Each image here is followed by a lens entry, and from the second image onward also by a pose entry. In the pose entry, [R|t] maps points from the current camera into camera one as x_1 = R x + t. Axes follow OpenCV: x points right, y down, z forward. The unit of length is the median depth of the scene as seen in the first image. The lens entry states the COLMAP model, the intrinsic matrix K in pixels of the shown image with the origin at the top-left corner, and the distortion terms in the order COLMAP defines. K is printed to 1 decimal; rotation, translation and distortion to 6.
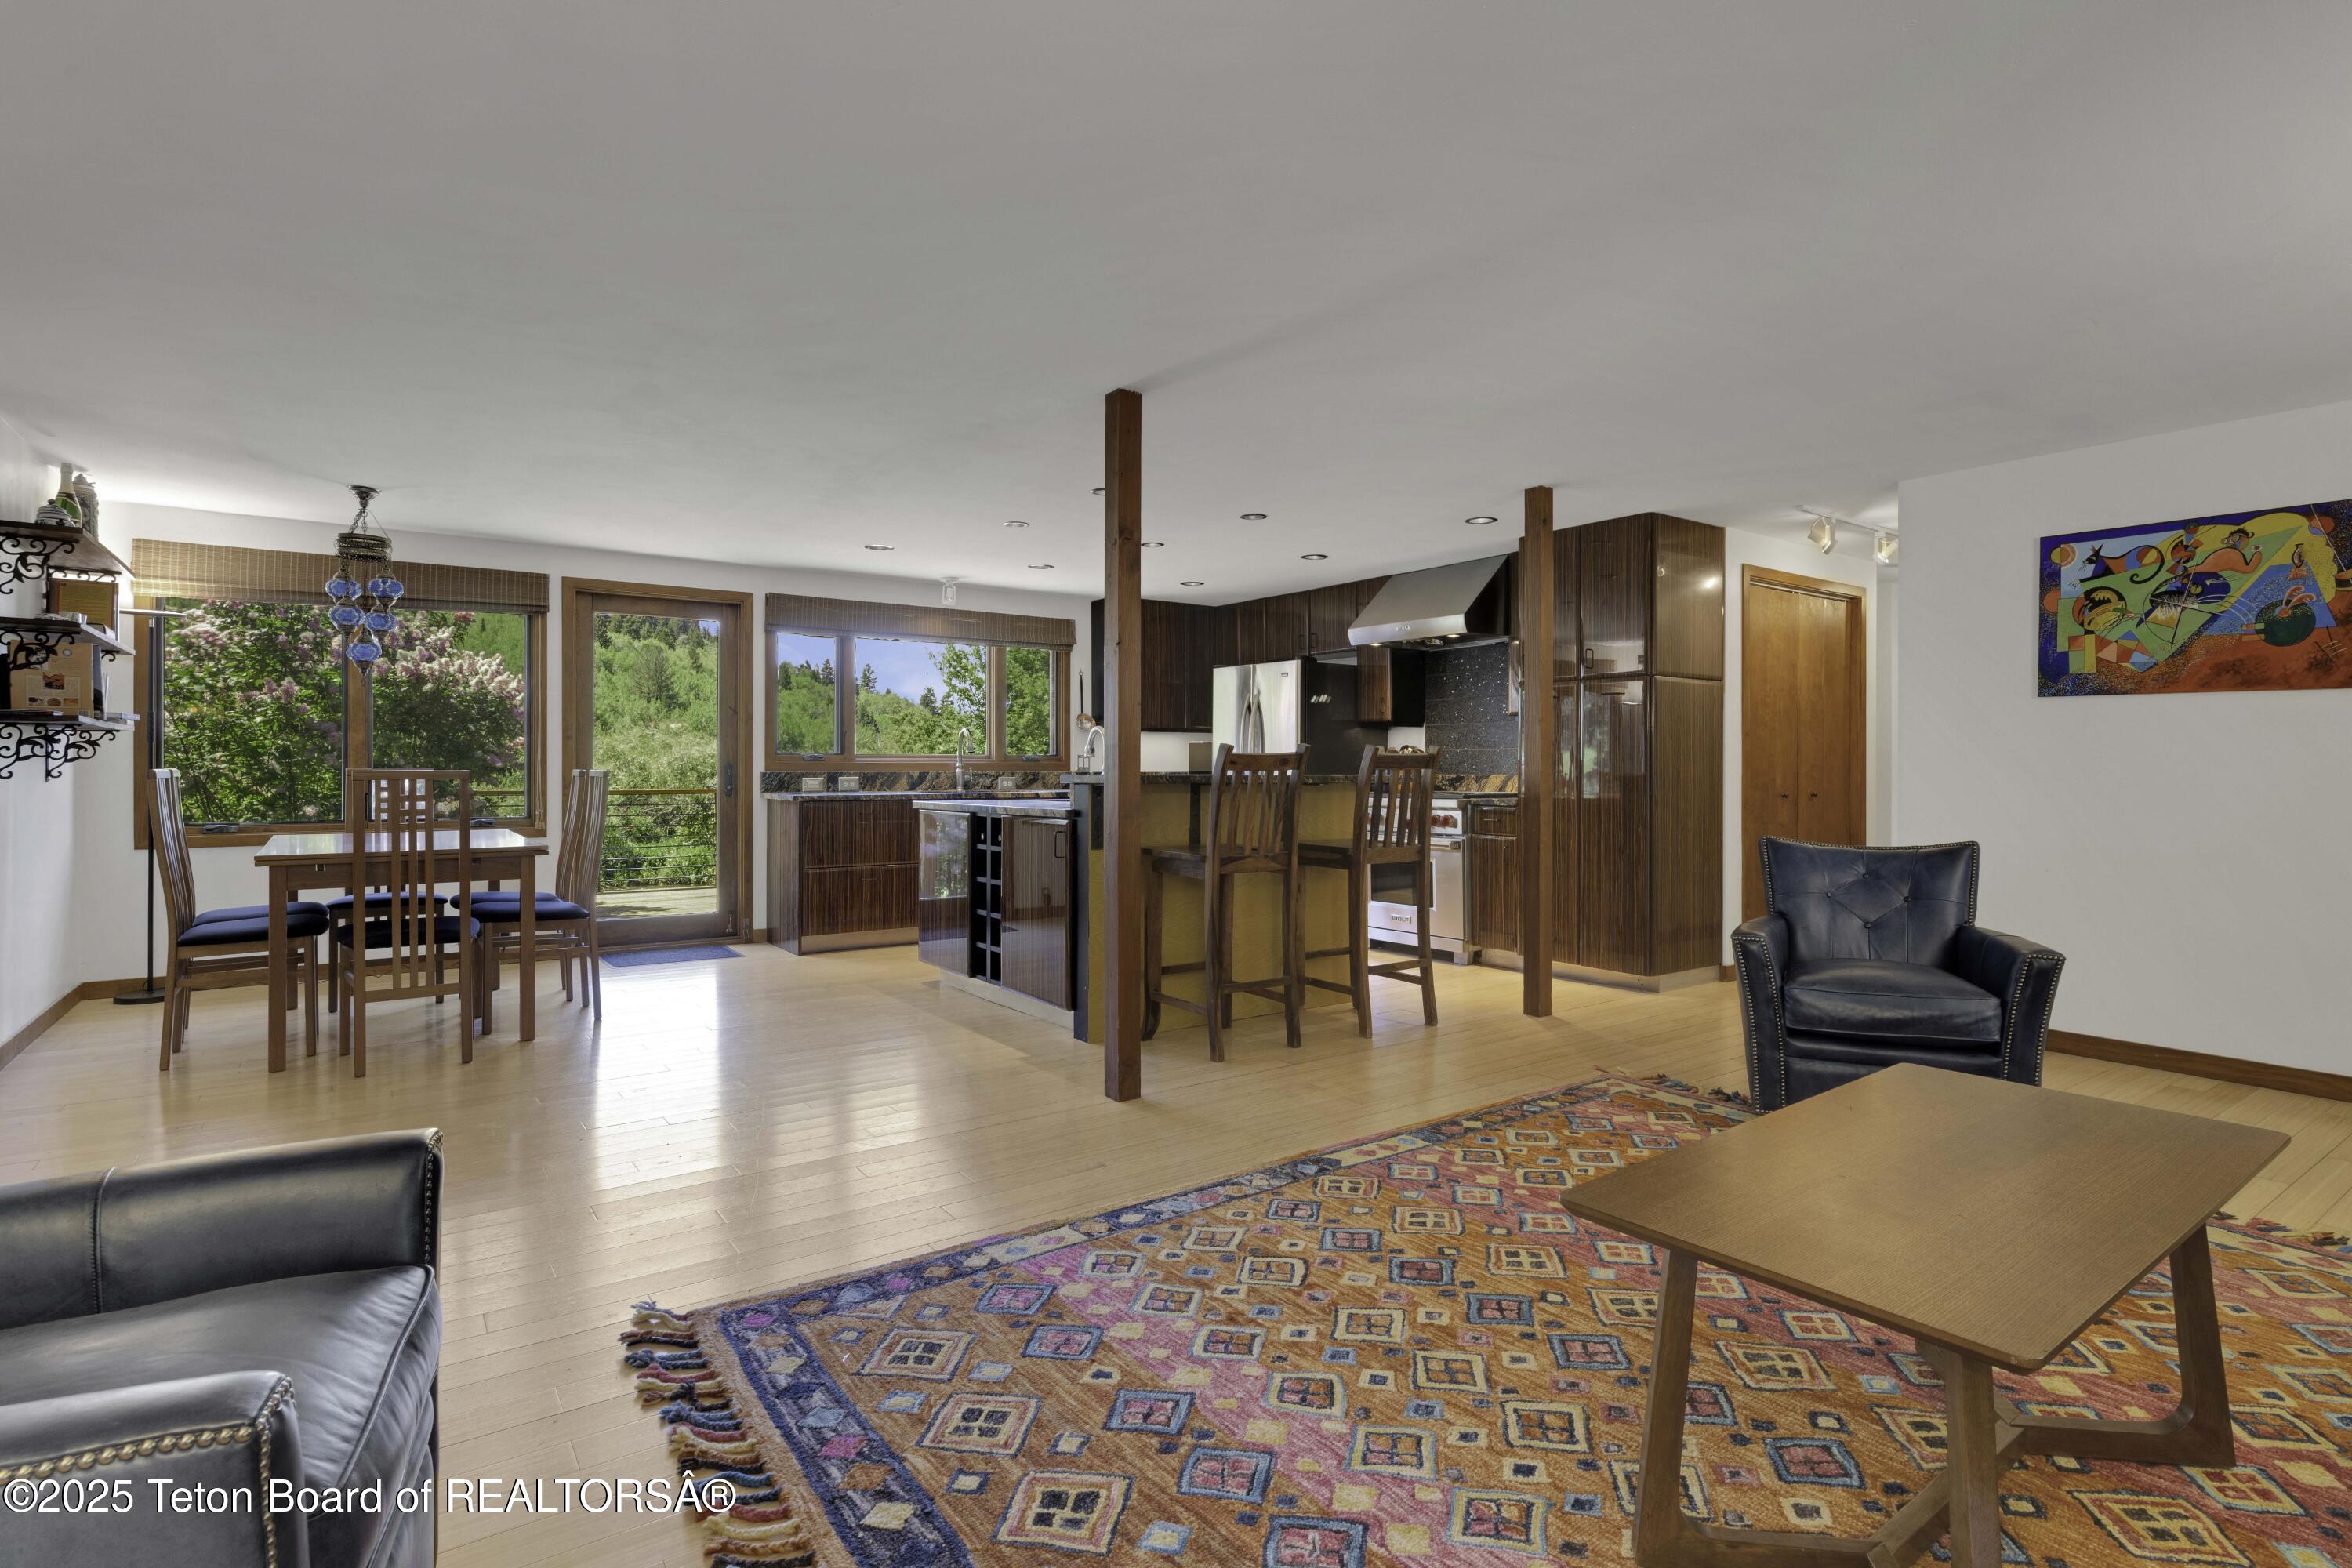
lens RADIAL K [[1155.5, 0, 1190.5], [0, 1155.5, 775.1], [0, 0, 1]] dist [0.001747, -0.000530]
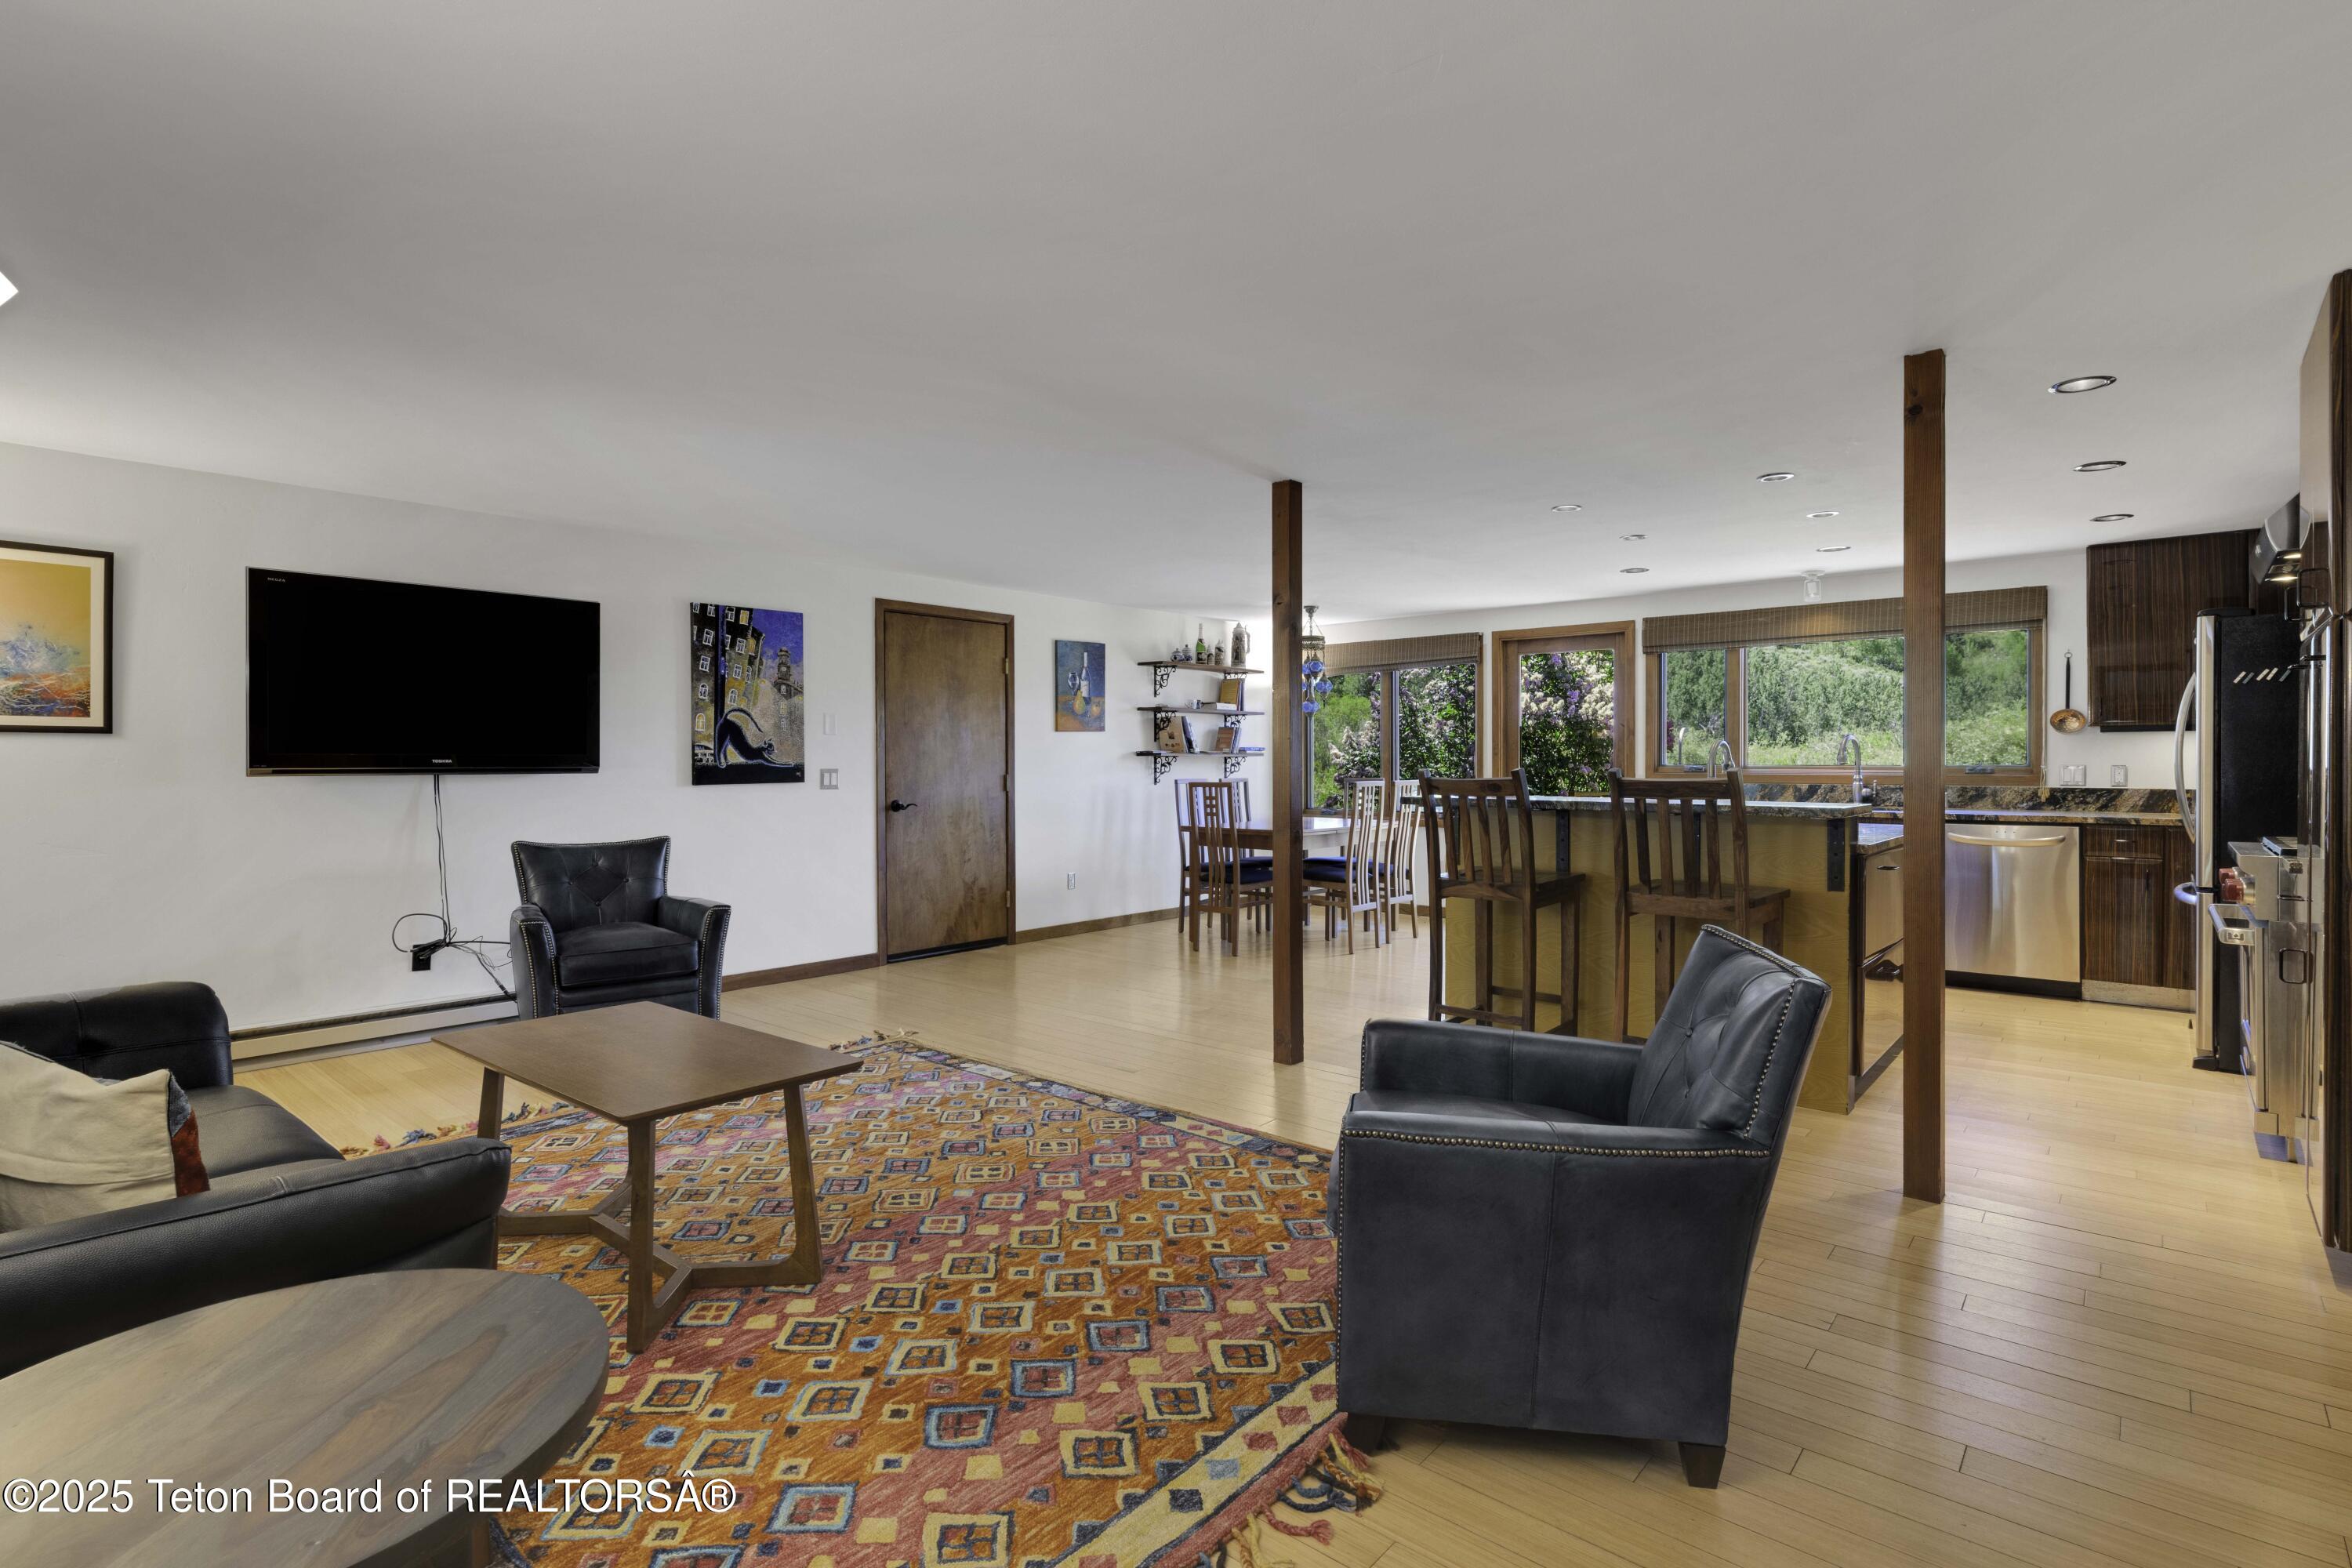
lens RADIAL K [[1155.5, 0, 1193.1], [0, 1155.5, 768.3], [0, 0, 1]] dist [0.001747, -0.000530]
pose [[0.217699, 0.003564, -0.976009, 0.669577], [-0.003801, 0.999989, 0.002803, -0.019695], [0.976008, 0.003099, 0.217711, 0.387196]]
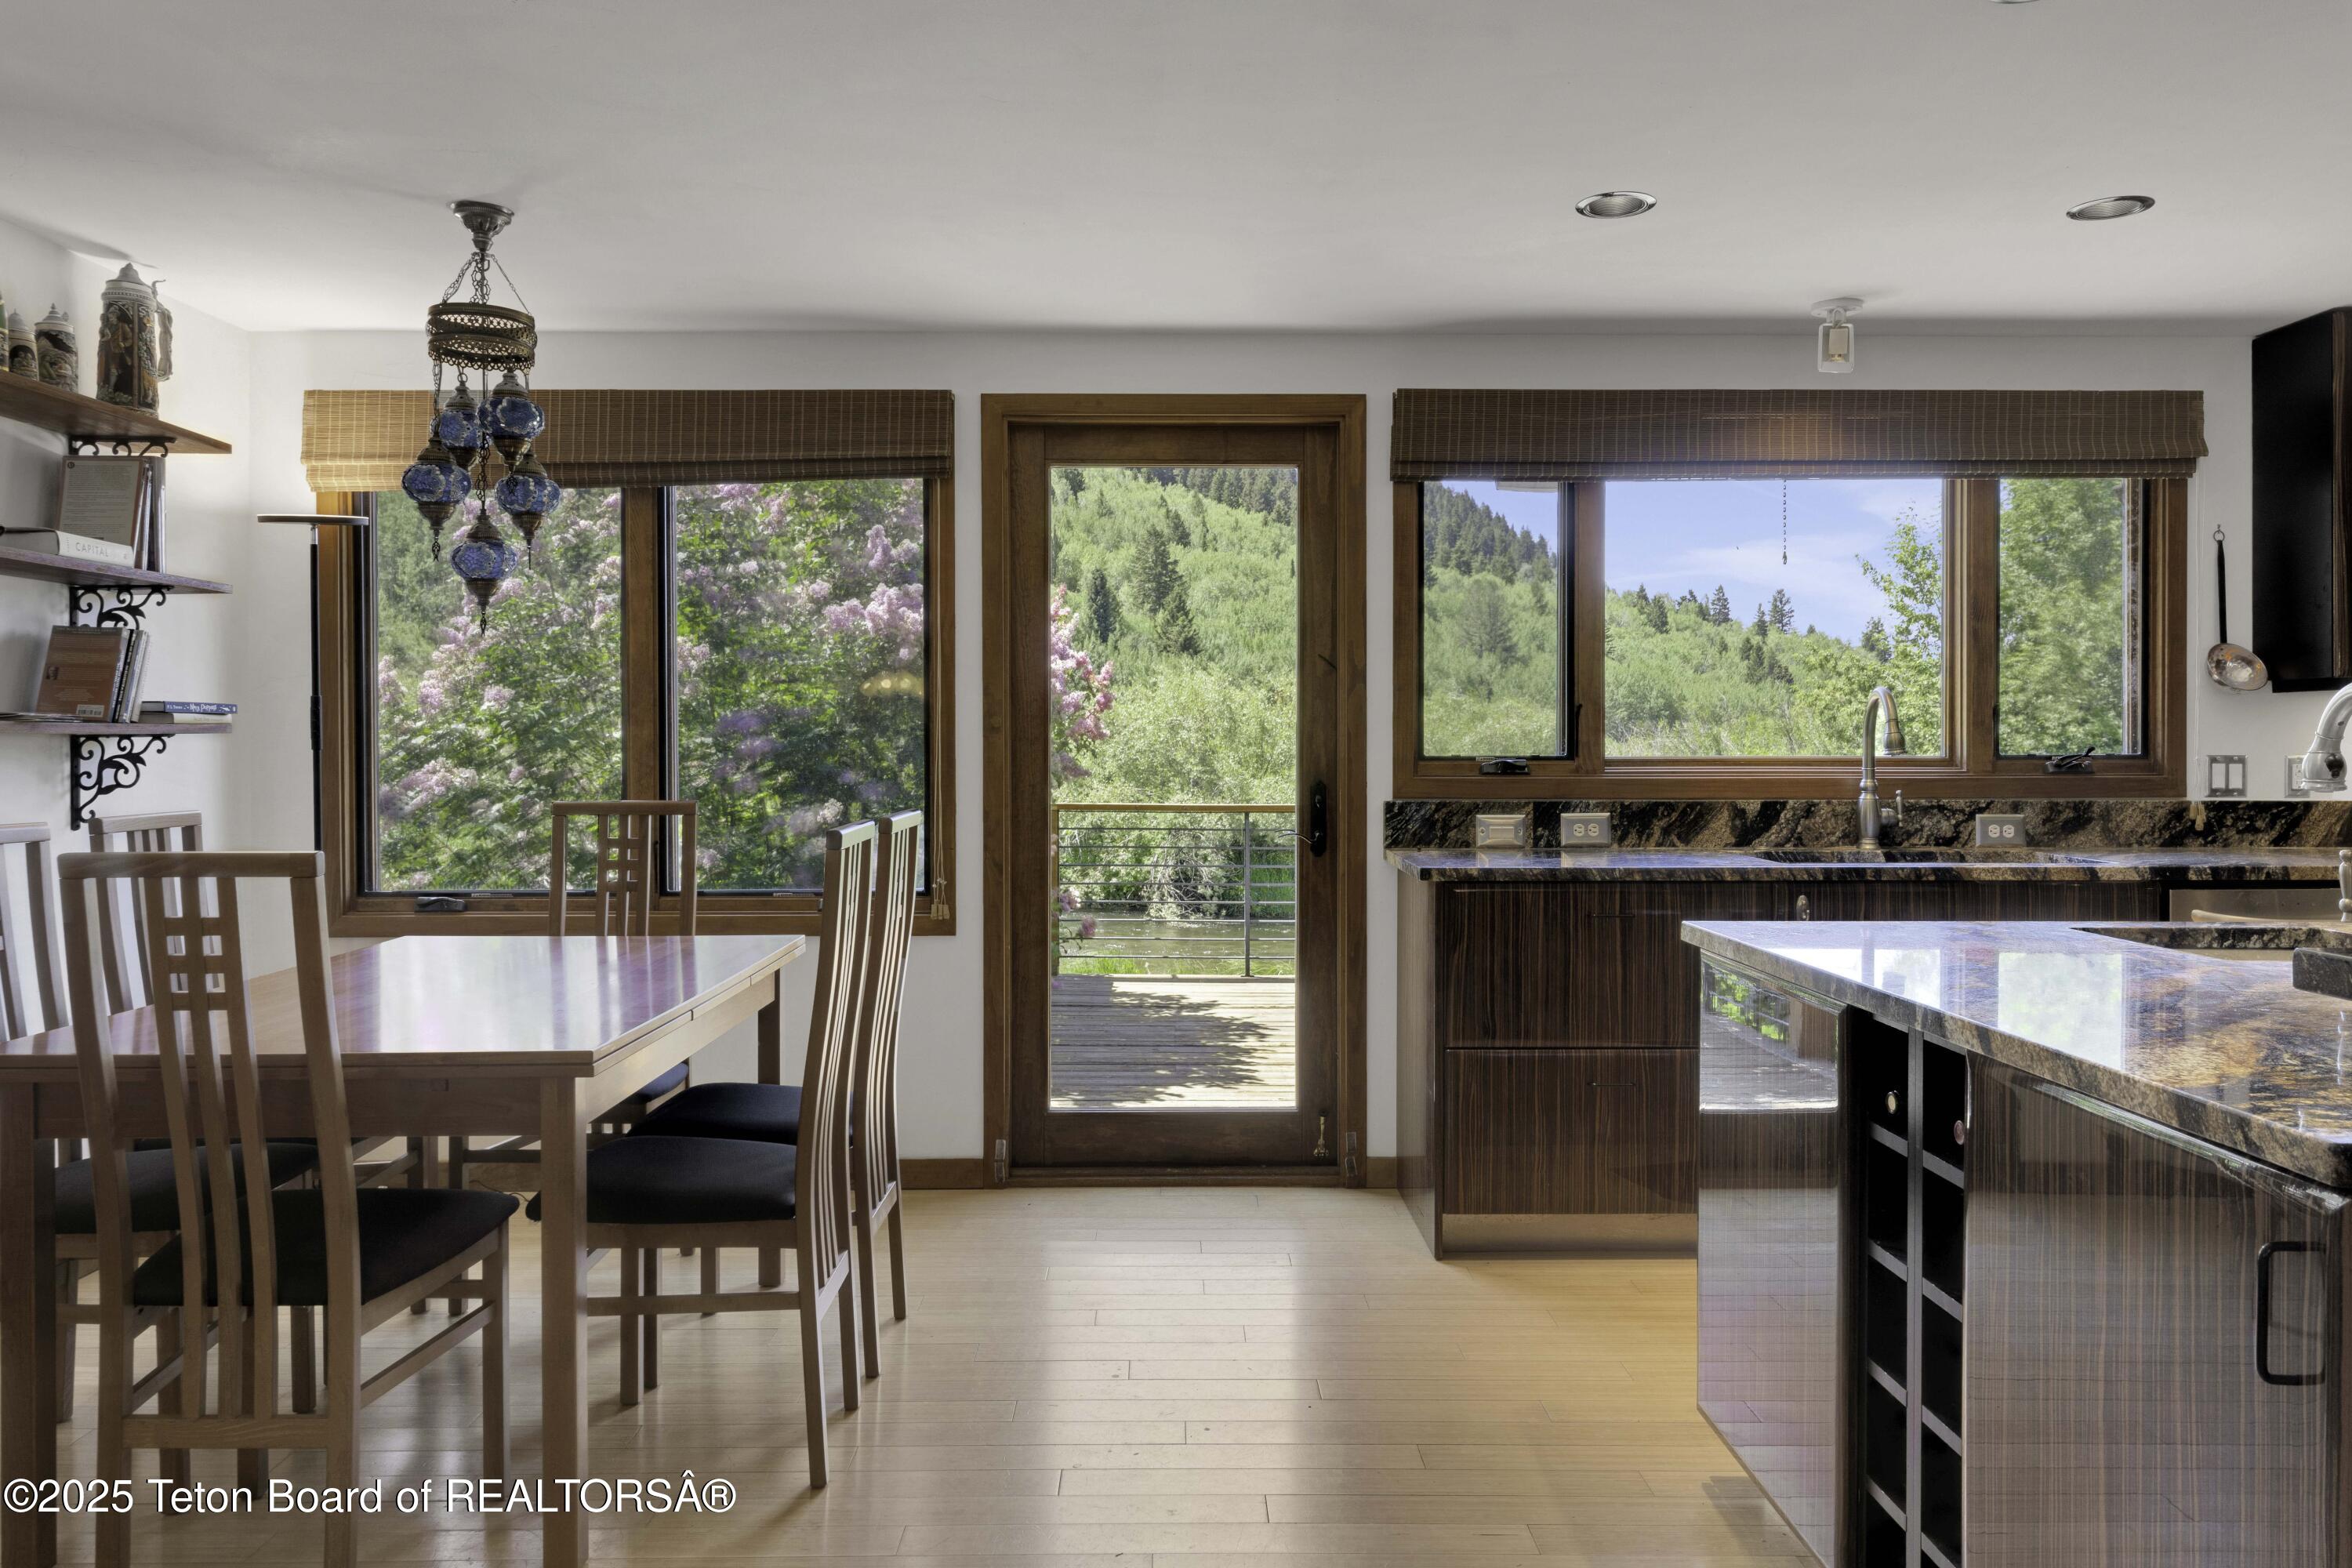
lens RADIAL K [[1655.2, 0, 1187.6], [0, 1655.2, 770.0], [0, 0, 1]] dist [-0.008524, 0.001973]
pose [[0.815283, 0.006964, -0.579021, -0.076213], [-0.001362, 0.999948, 0.010110, -0.023097], [0.579062, -0.007453, 0.815250, 0.494324]]
